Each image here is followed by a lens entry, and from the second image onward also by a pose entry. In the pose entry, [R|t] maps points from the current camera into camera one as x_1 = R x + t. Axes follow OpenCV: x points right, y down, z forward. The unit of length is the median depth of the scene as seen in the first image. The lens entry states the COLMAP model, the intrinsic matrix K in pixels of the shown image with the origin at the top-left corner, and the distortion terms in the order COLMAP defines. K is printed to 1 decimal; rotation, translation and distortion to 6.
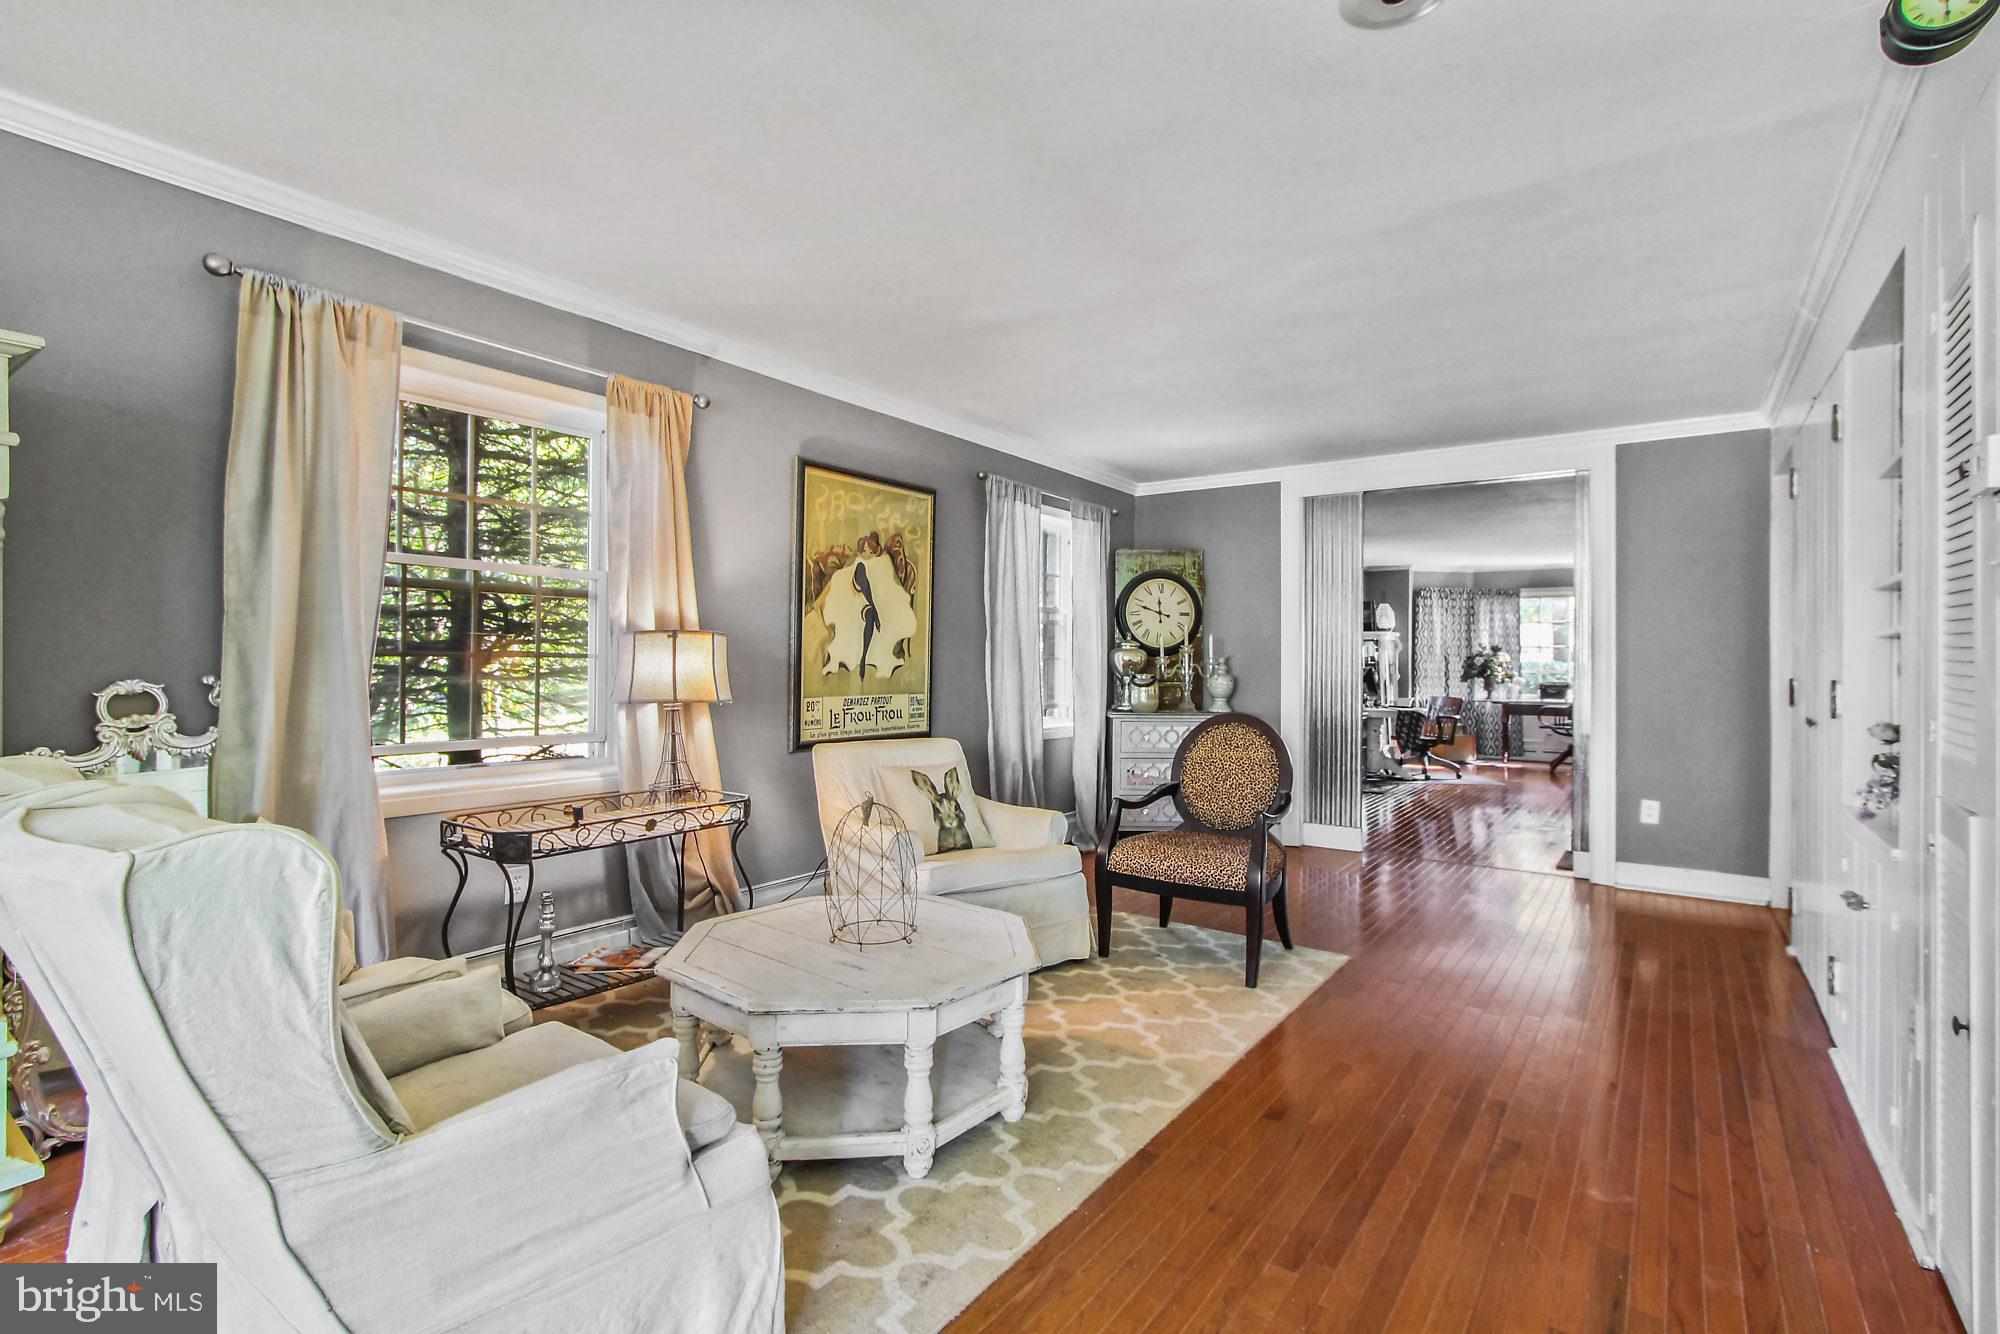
lens RADIAL K [[932.1, 0, 982.4], [0, 932.1, 659.4], [0, 0, 1]] dist [-0.018633, 0.001038]
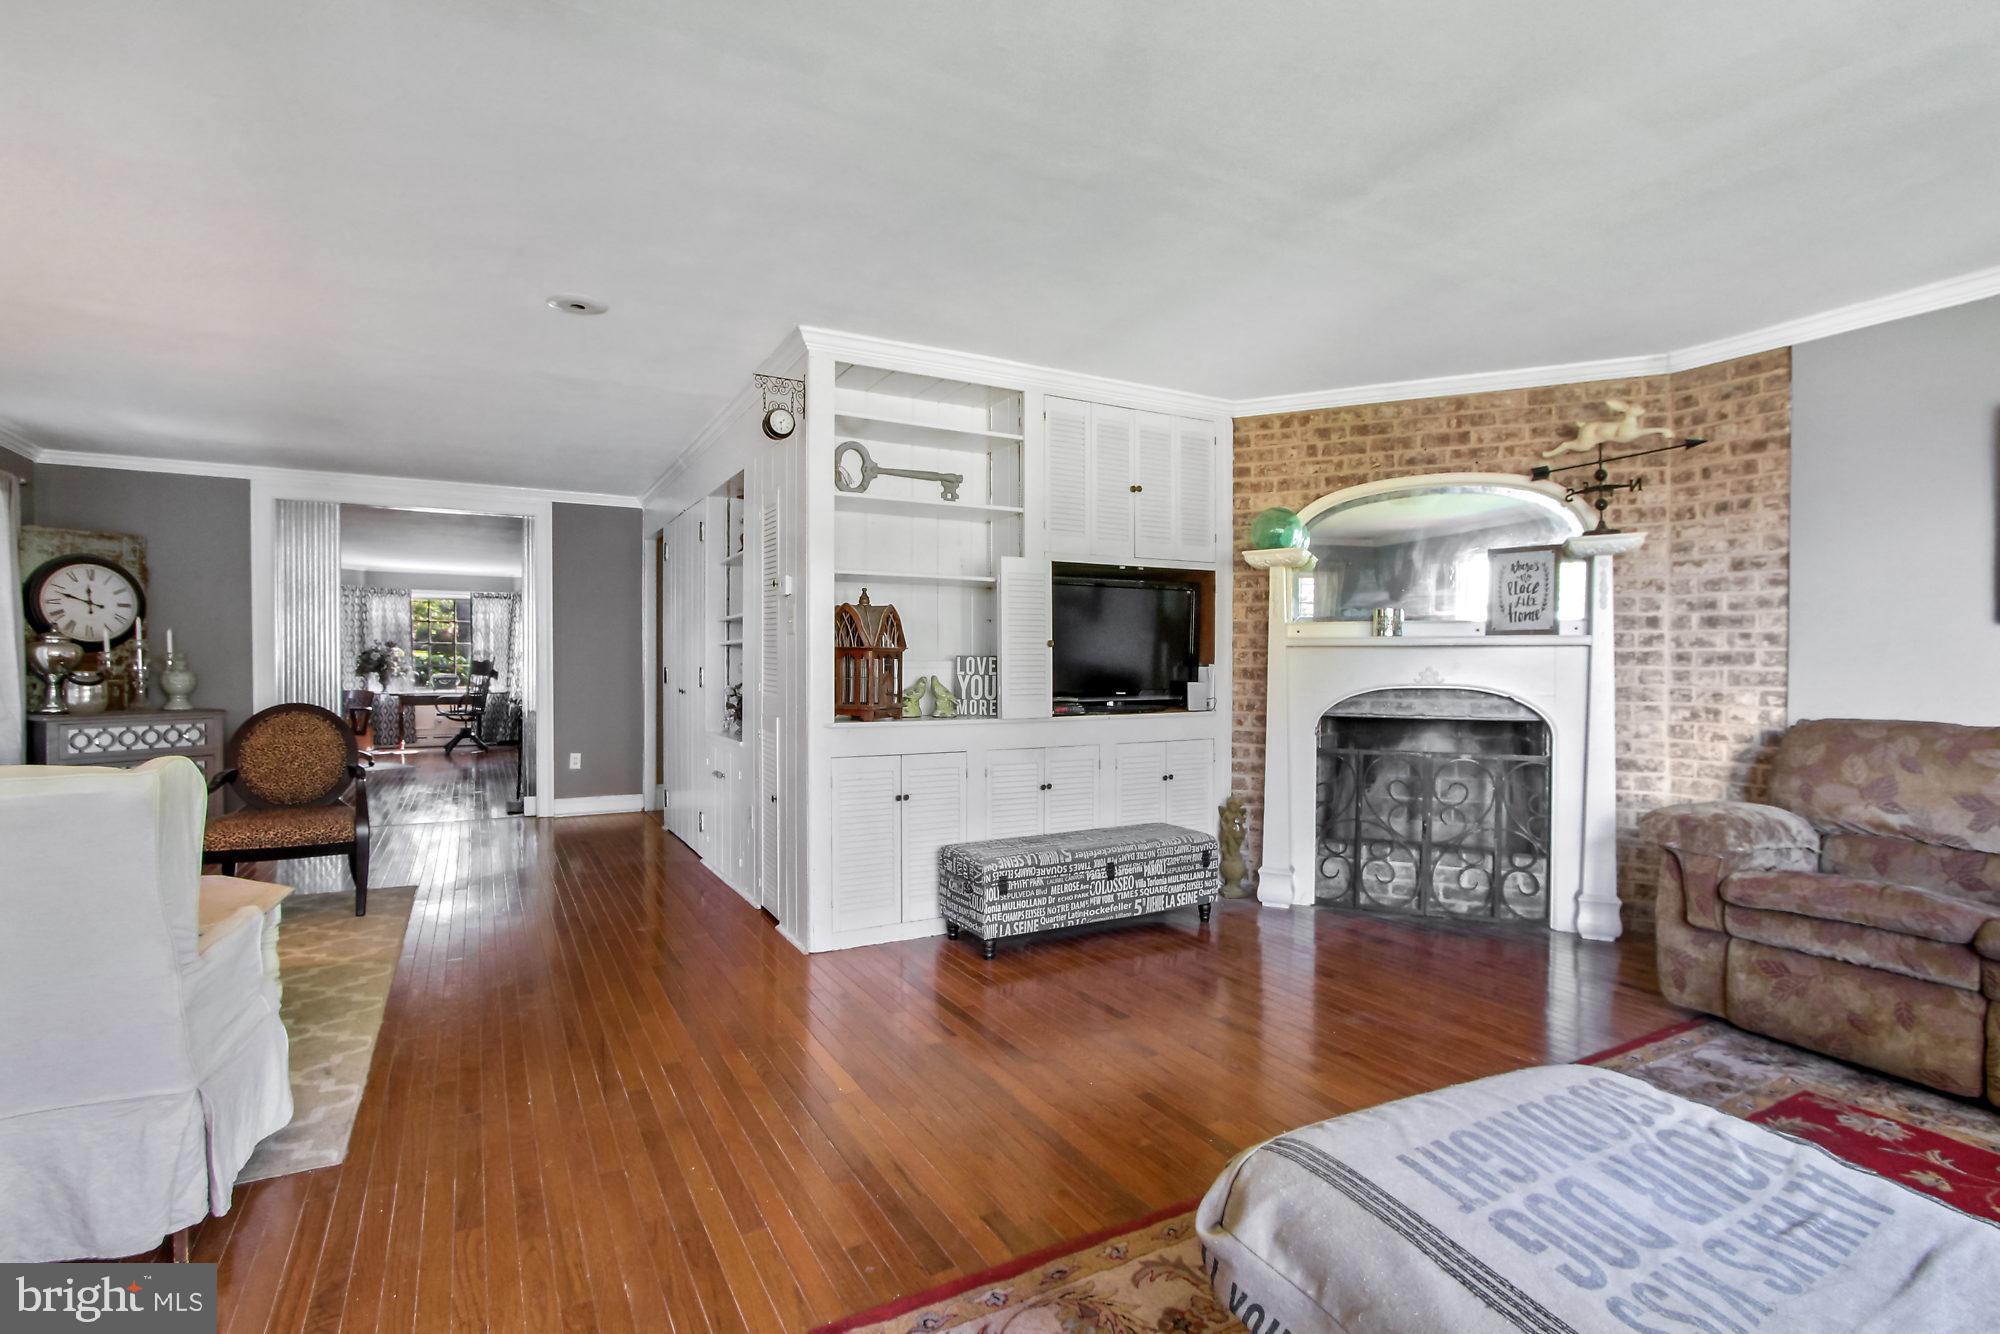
lens RADIAL K [[932.1, 0, 997.8], [0, 932.1, 664.4], [0, 0, 1]] dist [-0.018633, 0.001038]
pose [[0.412997, -0.008150, 0.910696, -0.297260], [-0.002198, 0.999948, 0.009946, -0.001627], [-0.910730, -0.006109, 0.412958, -0.184051]]
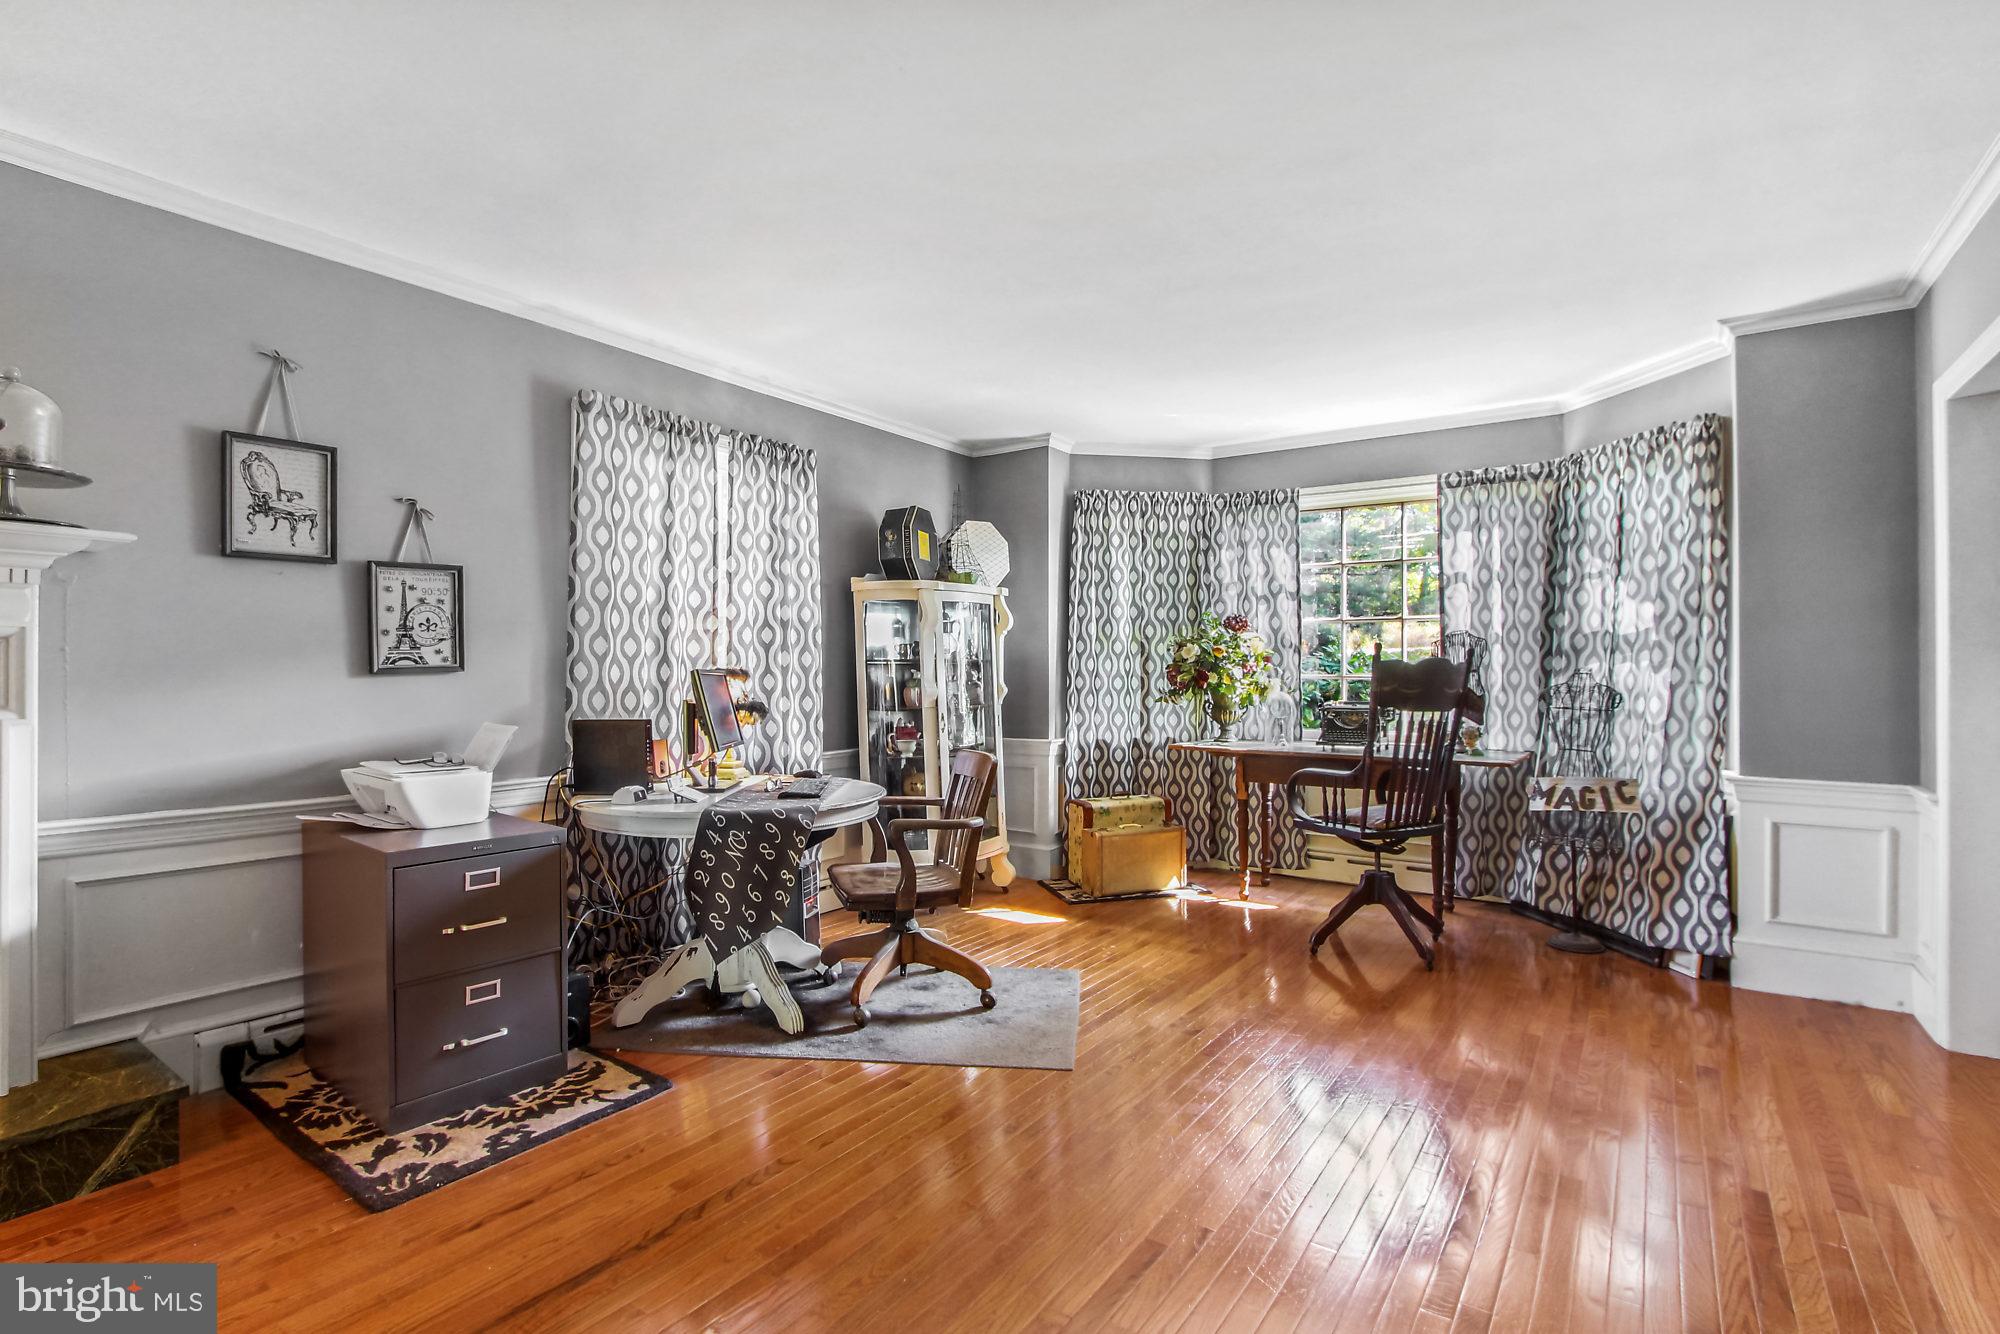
lens RADIAL K [[932.1, 0, 993.3], [0, 932.1, 670.8], [0, 0, 1]] dist [-0.018633, 0.001038]
pose [[0.999752, -0.009469, 0.020169, 0.994766], [0.009326, 0.999931, 0.007173, 0.013832], [-0.020236, -0.006983, 0.999771, 1.312529]]
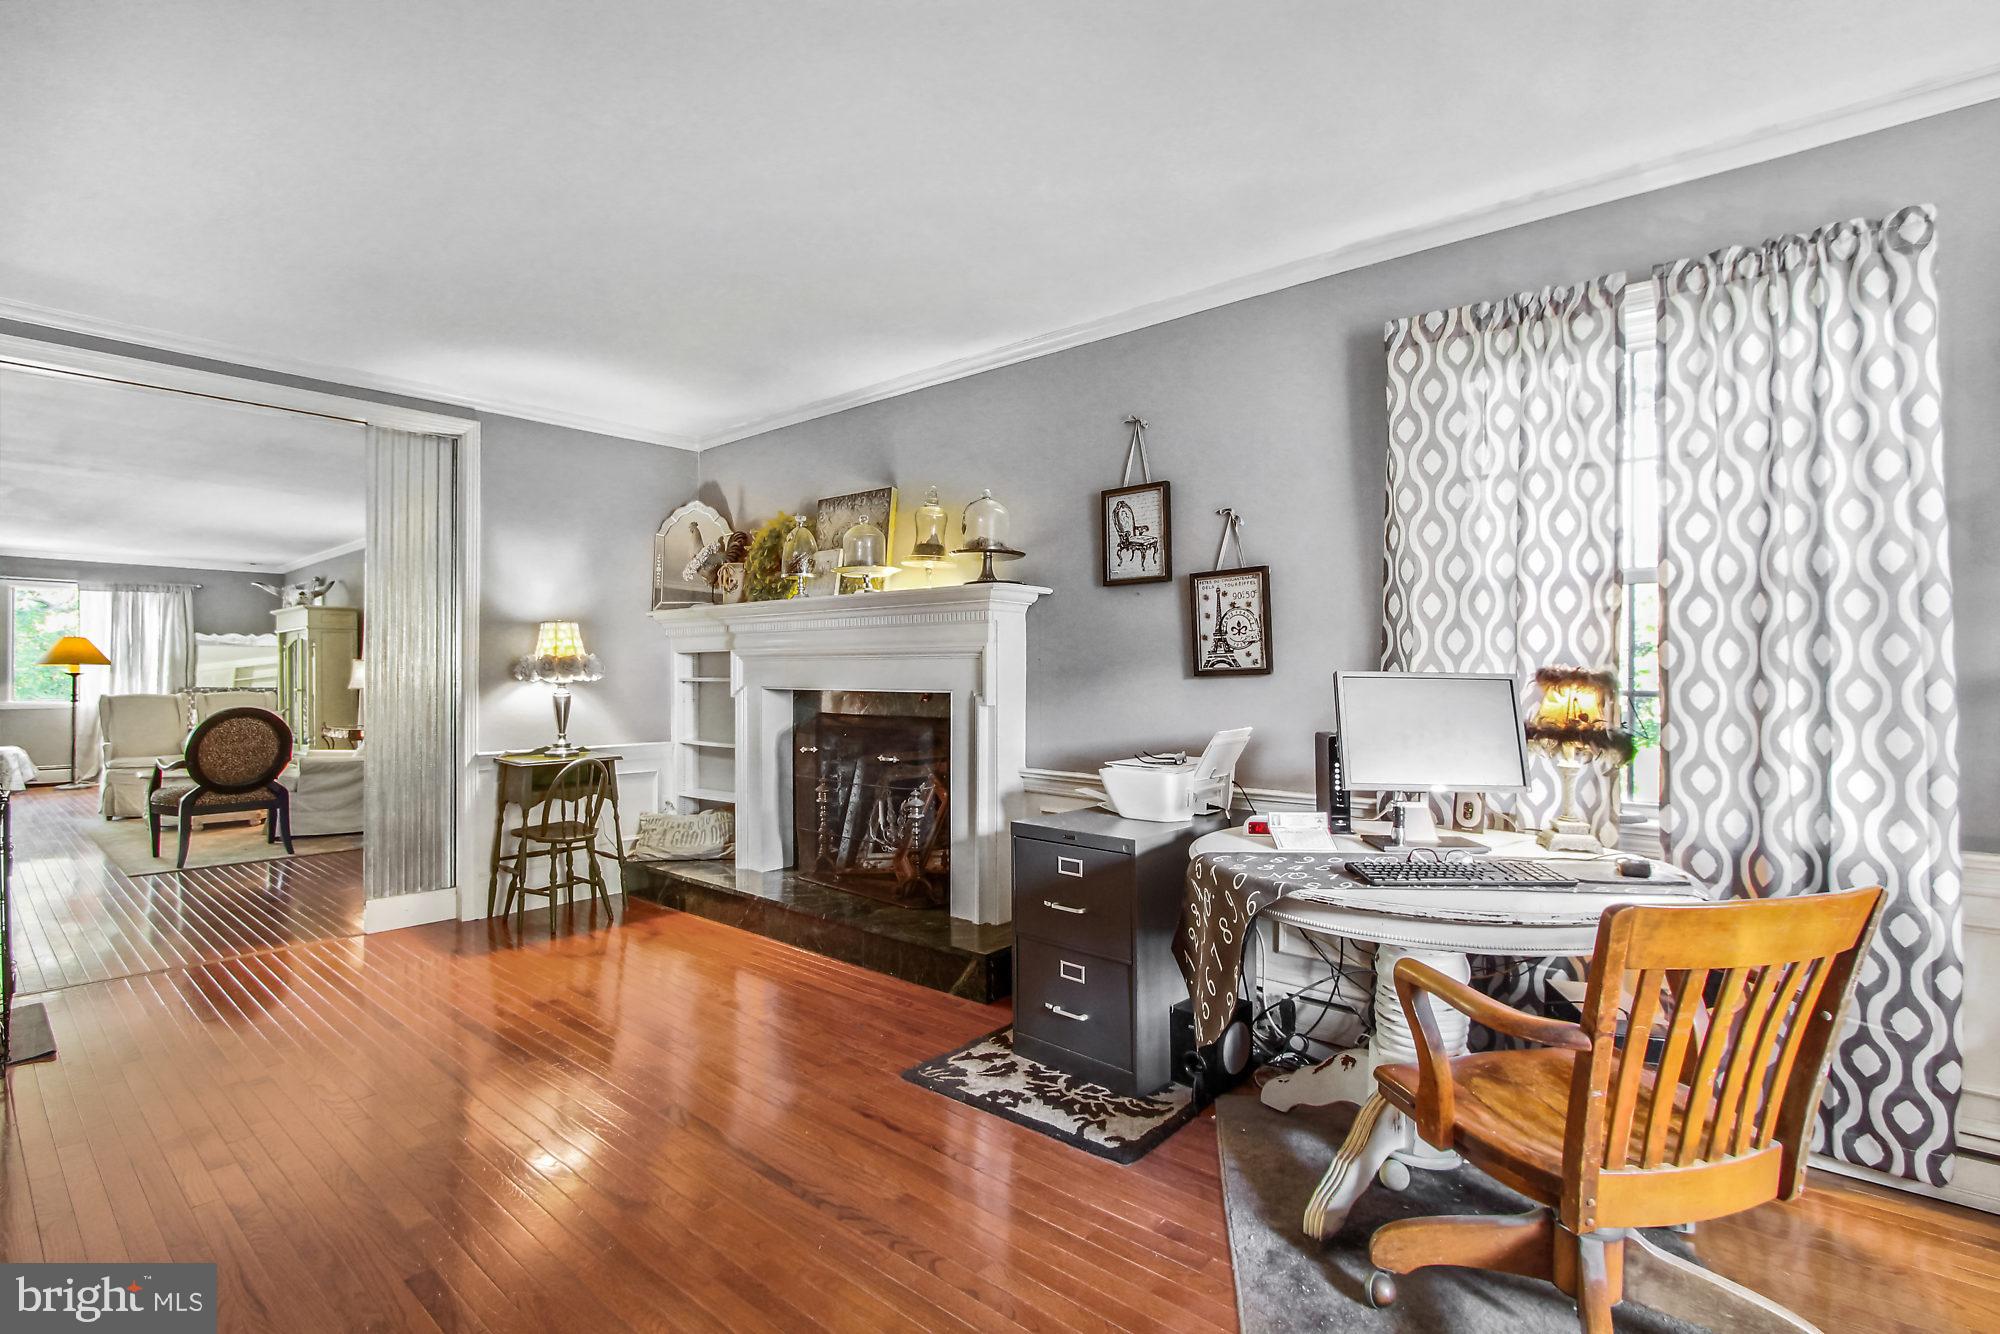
lens RADIAL K [[932.1, 0, 987.4], [0, 932.1, 671.4], [0, 0, 1]] dist [-0.018633, 0.001038]
pose [[-0.070586, -0.008542, -0.997469, 1.202164], [0.005162, 0.999947, -0.008929, 0.017148], [0.997492, -0.005780, -0.070538, 1.681303]]
